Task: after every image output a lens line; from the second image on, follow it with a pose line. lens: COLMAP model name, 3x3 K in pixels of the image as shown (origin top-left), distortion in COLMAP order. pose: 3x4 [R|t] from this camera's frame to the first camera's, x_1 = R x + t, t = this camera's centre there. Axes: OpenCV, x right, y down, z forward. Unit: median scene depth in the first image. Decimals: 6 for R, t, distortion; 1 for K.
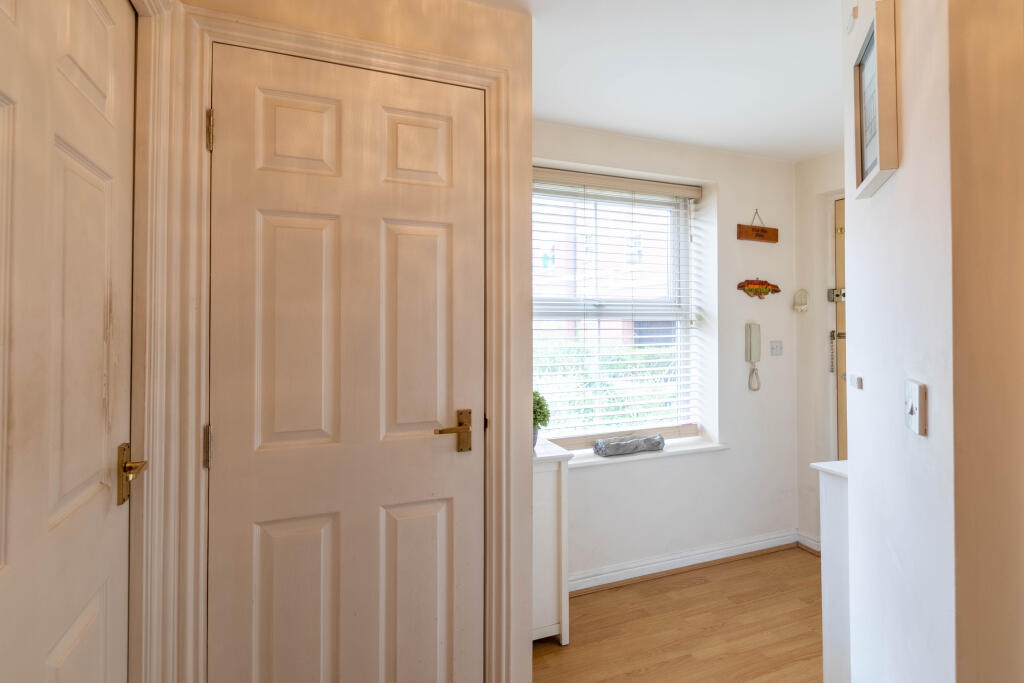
lens RADIAL K [[462.5, 0, 514.1], [0, 462.5, 317.5], [0, 0, 1]] dist [-0.001809, -0.000139]
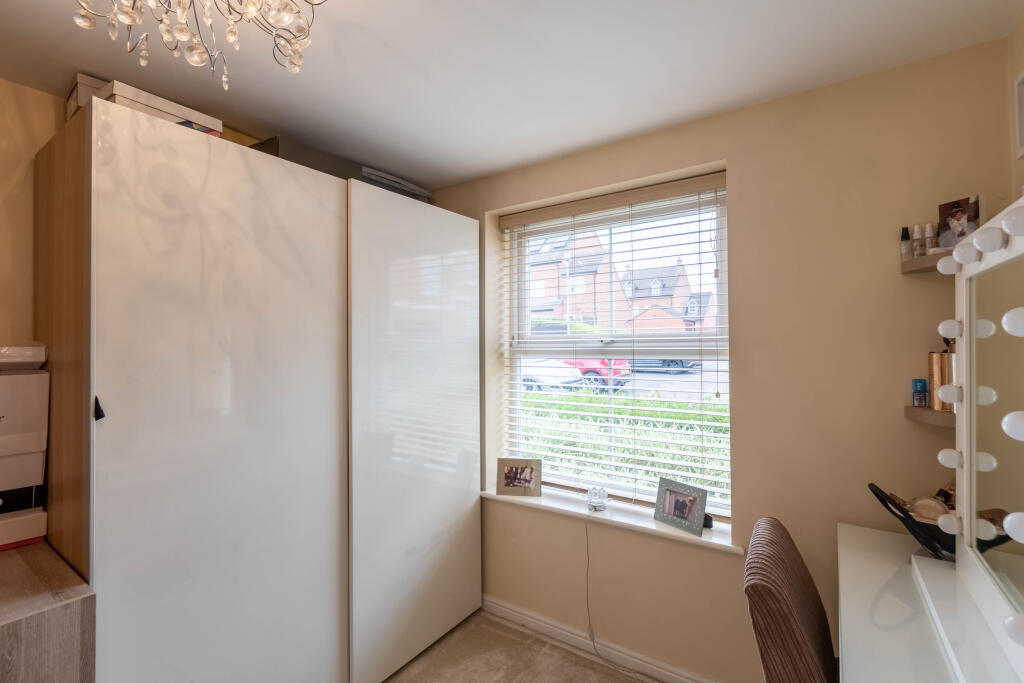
lens RADIAL K [[456.5, 0, 512.0], [0, 456.5, 341.5], [0, 0, 1]] dist [-0.000743, -0.000006]
pose [[0.599655, -0.022603, -0.799939, 0.817102], [0.008755, 0.999727, -0.021685, -0.009699], [0.800211, 0.006000, 0.599689, 0.345754]]
